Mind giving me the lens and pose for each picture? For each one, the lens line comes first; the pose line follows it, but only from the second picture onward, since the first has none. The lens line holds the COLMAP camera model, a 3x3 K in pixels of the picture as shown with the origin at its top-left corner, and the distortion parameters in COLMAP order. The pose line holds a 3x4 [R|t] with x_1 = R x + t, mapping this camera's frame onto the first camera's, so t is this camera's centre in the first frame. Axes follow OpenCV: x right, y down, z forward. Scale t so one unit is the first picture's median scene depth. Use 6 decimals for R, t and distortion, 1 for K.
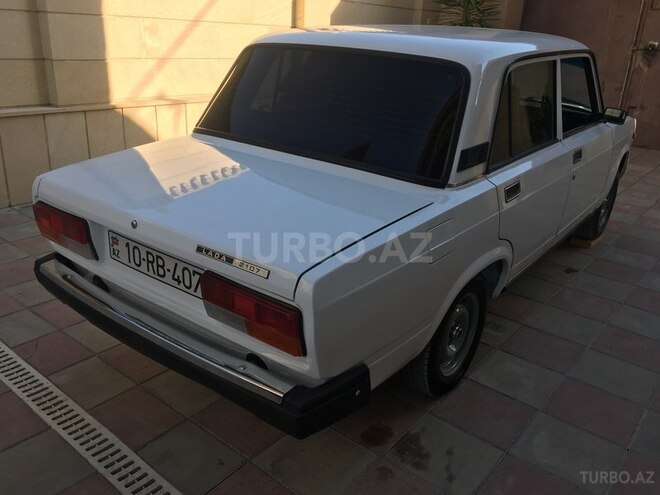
lens RADIAL K [[558.3, 0, 327.9], [0, 558.3, 247.4], [0, 0, 1]] dist [0.032896, -0.010095]
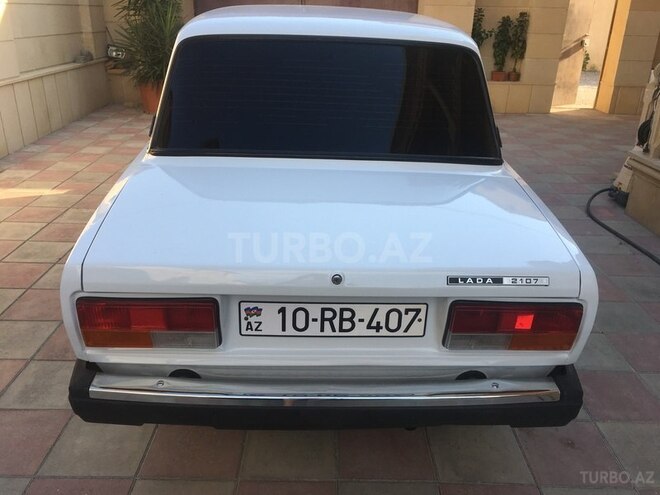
lens RADIAL K [[558.3, 0, 325.9], [0, 558.3, 245.1], [0, 0, 1]] dist [0.032896, -0.010095]
pose [[0.778735, -0.269473, 0.566530, -0.758836], [0.240317, 0.962299, 0.127392, -0.184354], [-0.579500, 0.036943, 0.814134, 0.339205]]
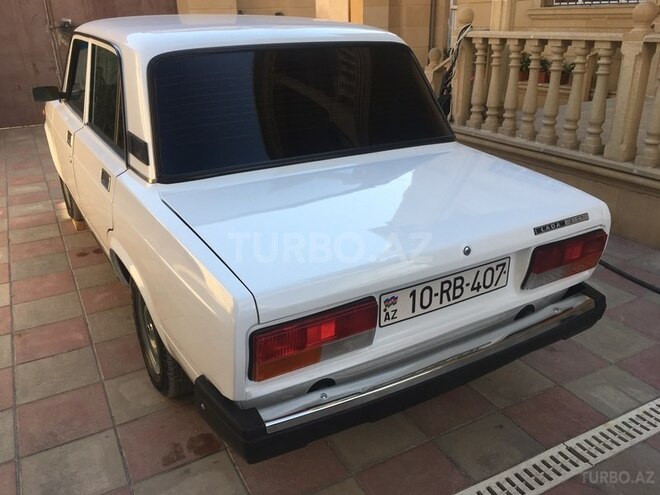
lens RADIAL K [[558.3, 0, 322.7], [0, 558.3, 250.2], [0, 0, 1]] dist [0.032896, -0.010095]
pose [[0.394350, -0.413018, 0.820917, -1.128035], [0.376842, 0.887426, 0.265453, -0.354219], [-0.838140, 0.204675, 0.505599, 0.700923]]
